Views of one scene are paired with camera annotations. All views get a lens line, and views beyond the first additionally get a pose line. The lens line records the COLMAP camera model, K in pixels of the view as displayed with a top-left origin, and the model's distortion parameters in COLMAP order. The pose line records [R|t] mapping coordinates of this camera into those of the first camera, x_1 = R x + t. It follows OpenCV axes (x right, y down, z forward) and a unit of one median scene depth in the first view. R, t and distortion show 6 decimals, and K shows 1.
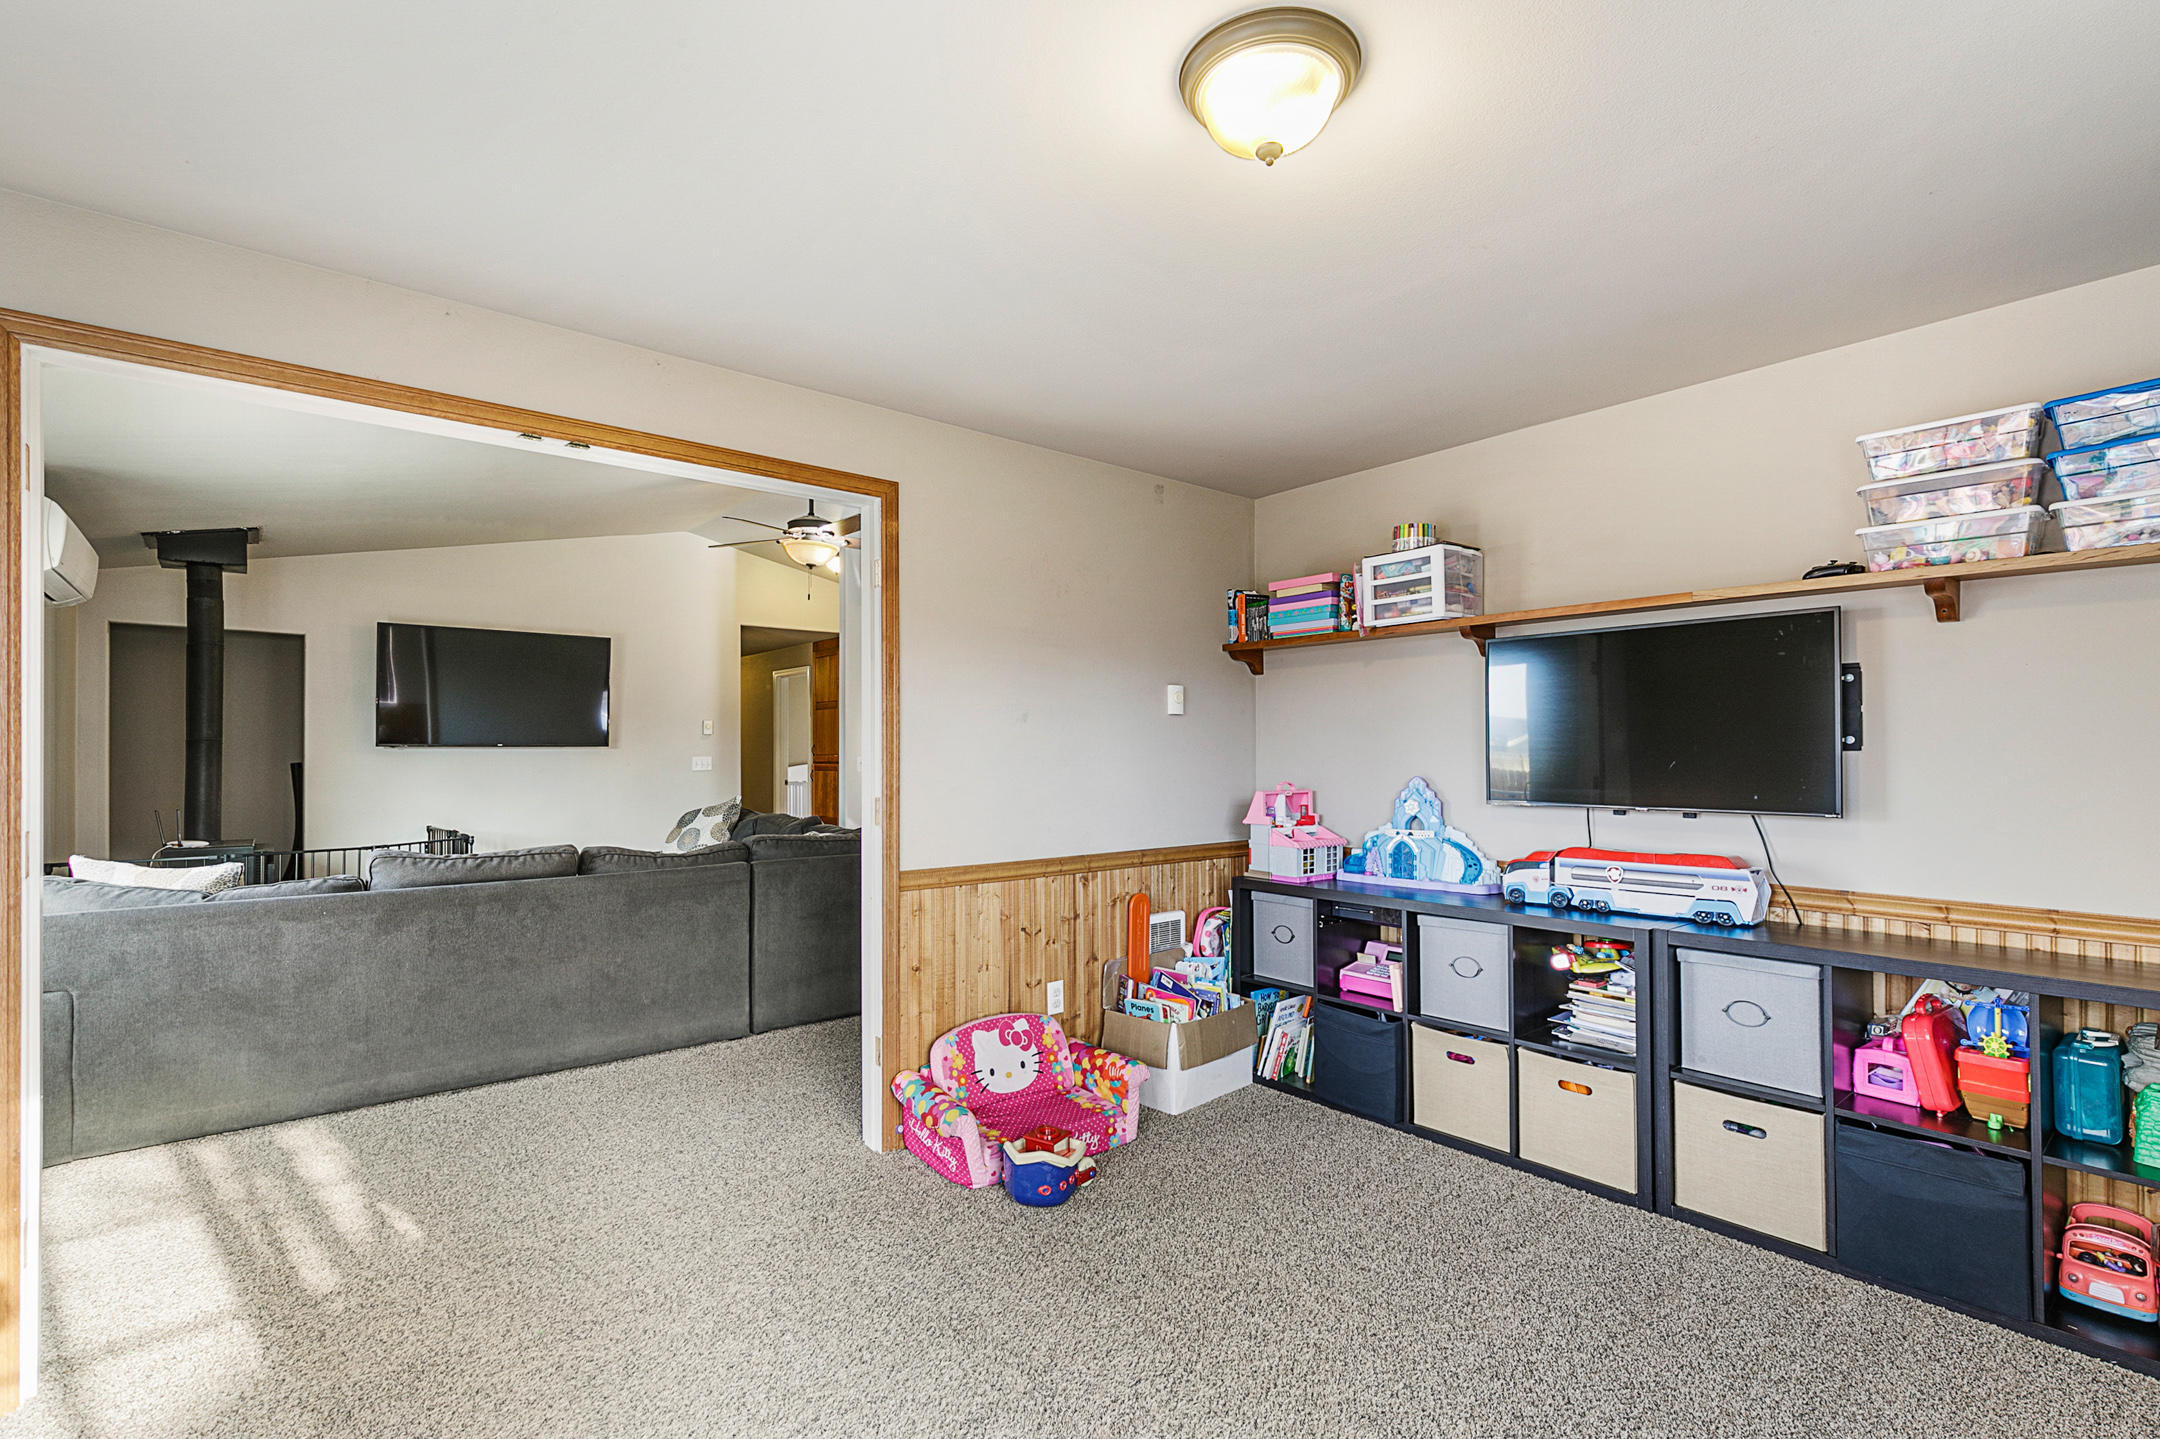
lens RADIAL K [[997.7, 0, 1078.3], [0, 997.7, 726.1], [0, 0, 1]] dist [0.002144, 0.000320]
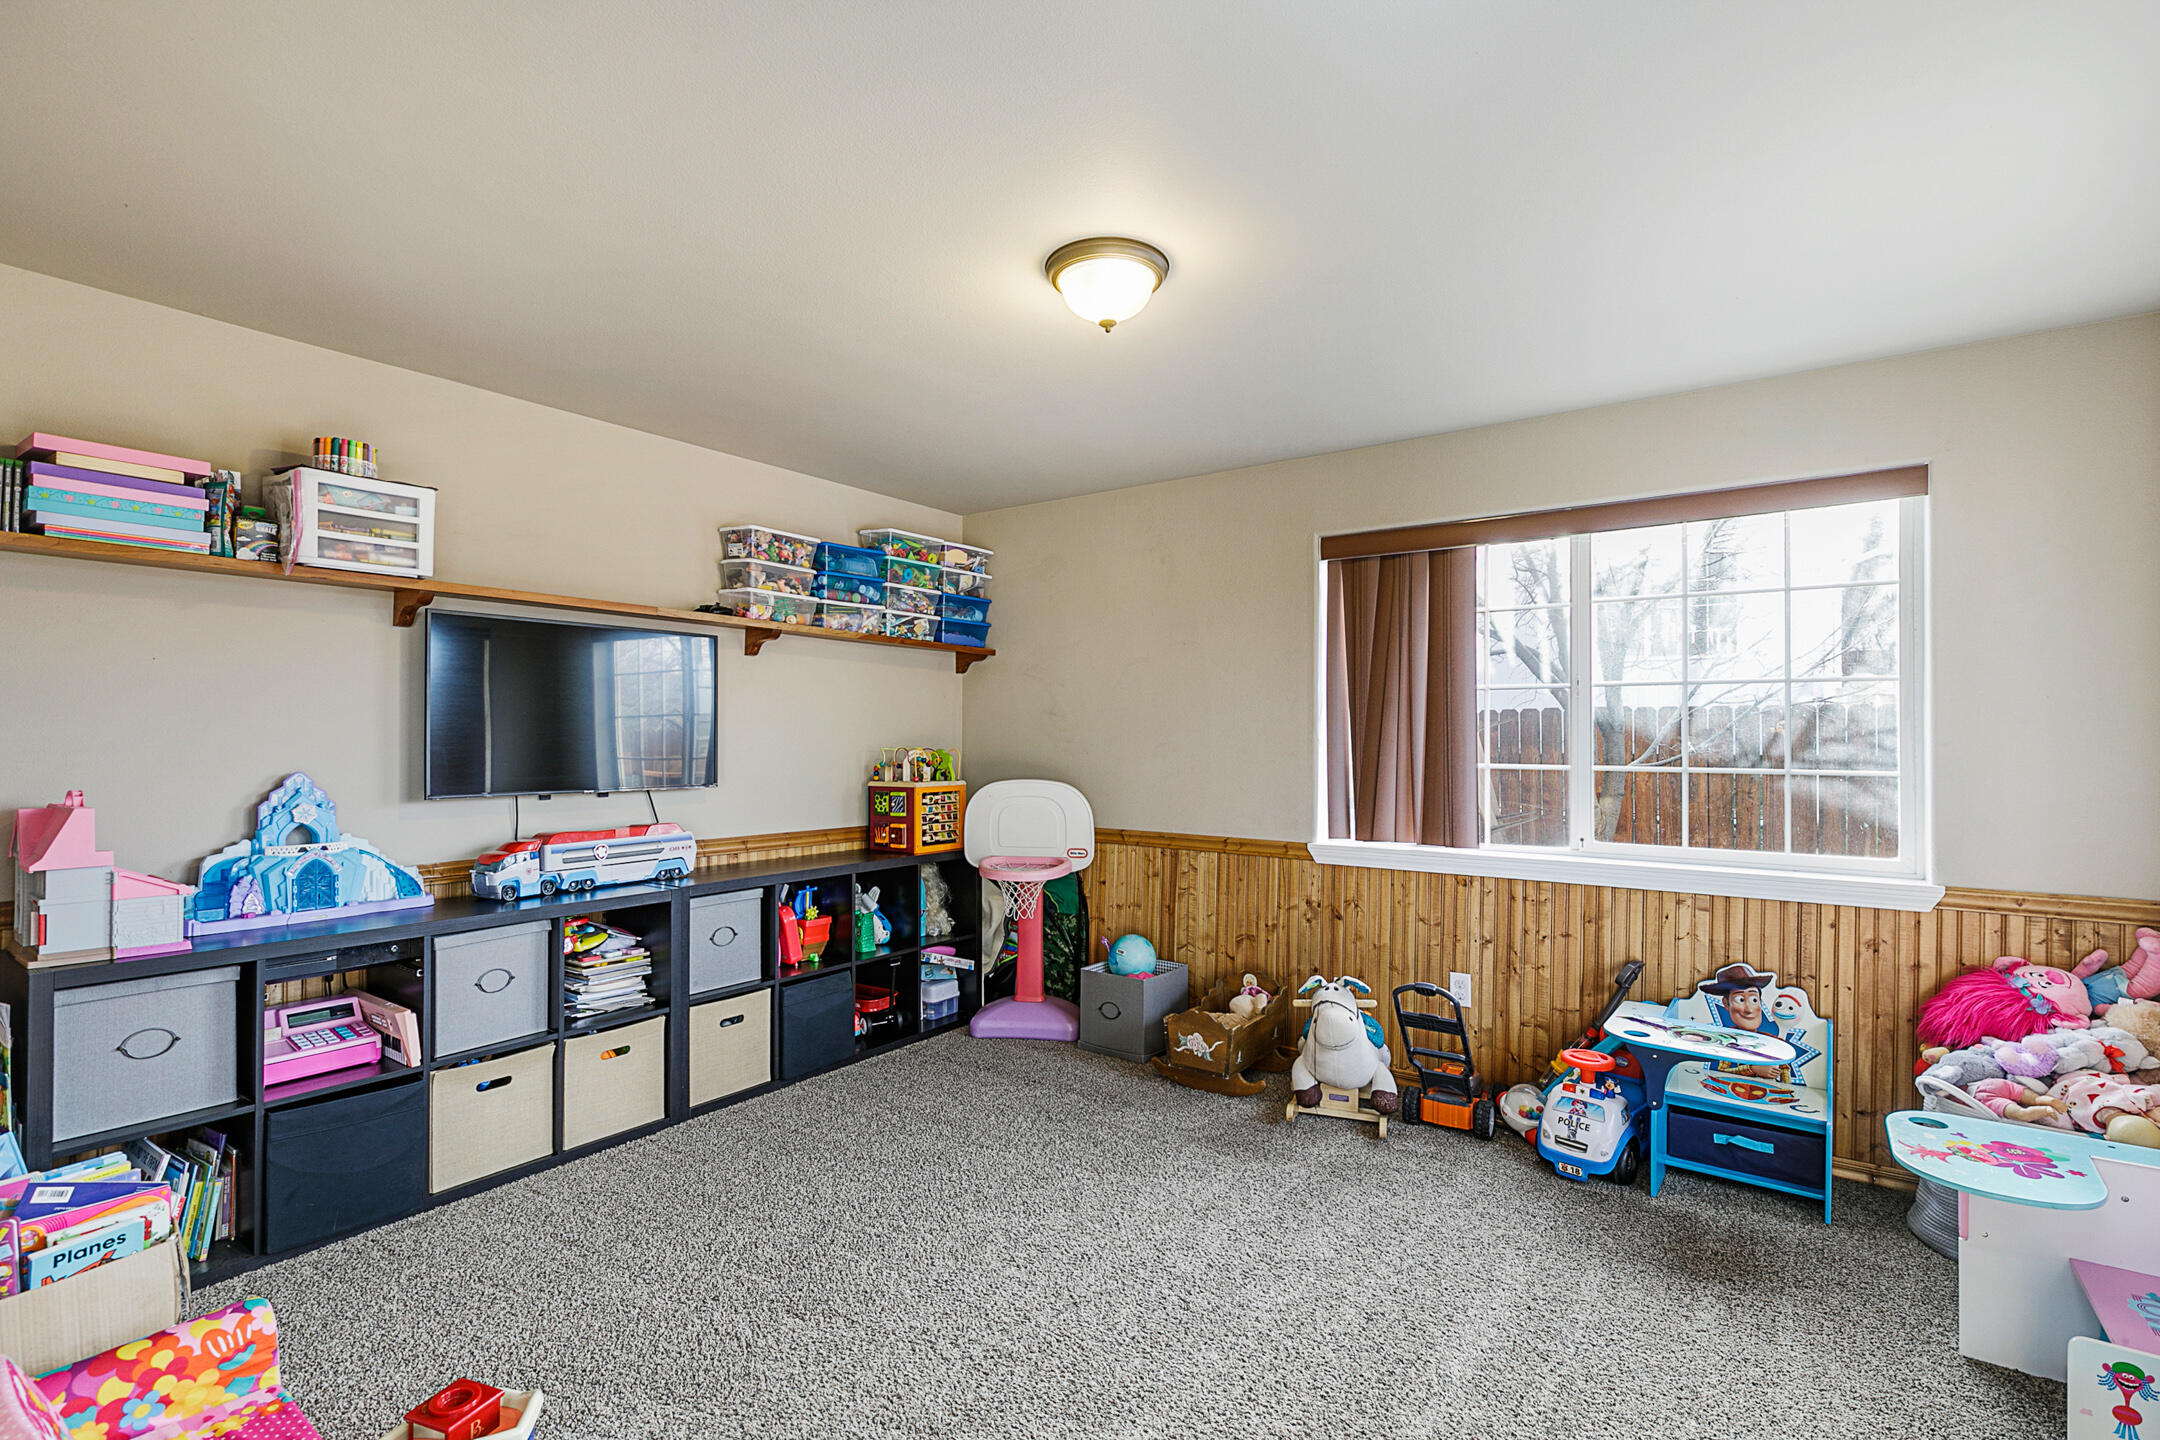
lens RADIAL K [[996.7, 0, 1080.0], [0, 996.7, 720.0], [0, 0, 1]] dist [-0.001517, -0.000582]
pose [[-0.248322, 0.020665, 0.968457, -0.639693], [-0.026162, 0.999265, -0.028031, 0.021169], [-0.968324, -0.032297, -0.247598, 0.758965]]
